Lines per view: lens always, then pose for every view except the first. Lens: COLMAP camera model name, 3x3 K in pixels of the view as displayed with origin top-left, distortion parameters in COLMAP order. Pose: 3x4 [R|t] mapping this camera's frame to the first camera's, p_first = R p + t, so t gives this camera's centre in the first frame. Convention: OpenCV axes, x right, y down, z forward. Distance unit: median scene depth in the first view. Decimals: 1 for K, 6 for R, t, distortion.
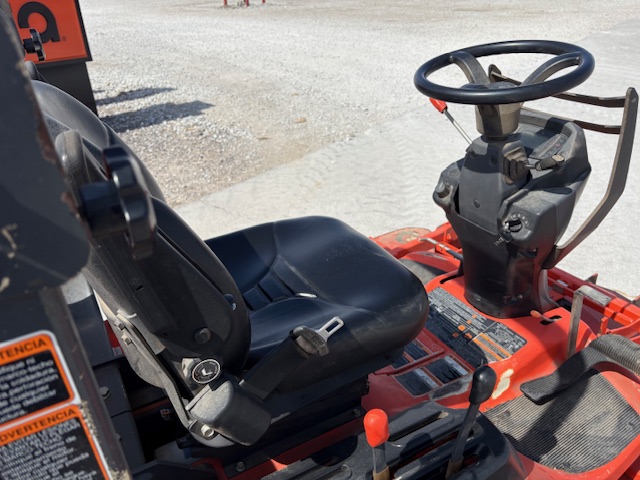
lens RADIAL K [[493.9, 0, 316.3], [0, 493.9, 240.3], [0, 0, 1]] dist [0.002697, -0.003285]
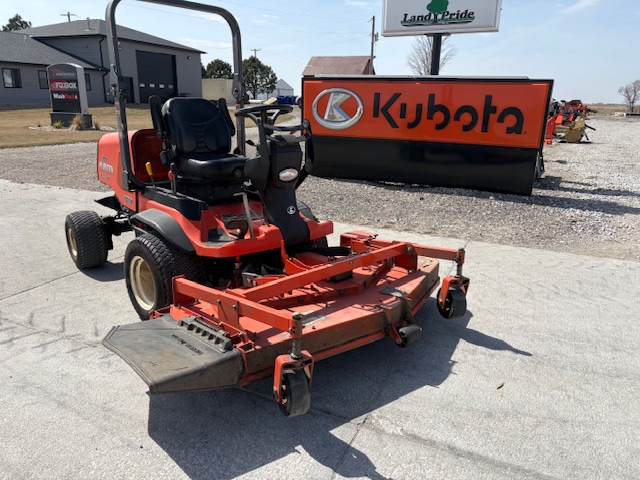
lens RADIAL K [[481.7, 0, 314.9], [0, 481.7, 242.8], [0, 0, 1]] dist [0.046511, -0.048771]
pose [[0.254840, 0.306246, -0.917208, 2.661141], [-0.487034, 0.860081, 0.151853, -0.213947], [0.835377, 0.408013, 0.368335, 0.430754]]
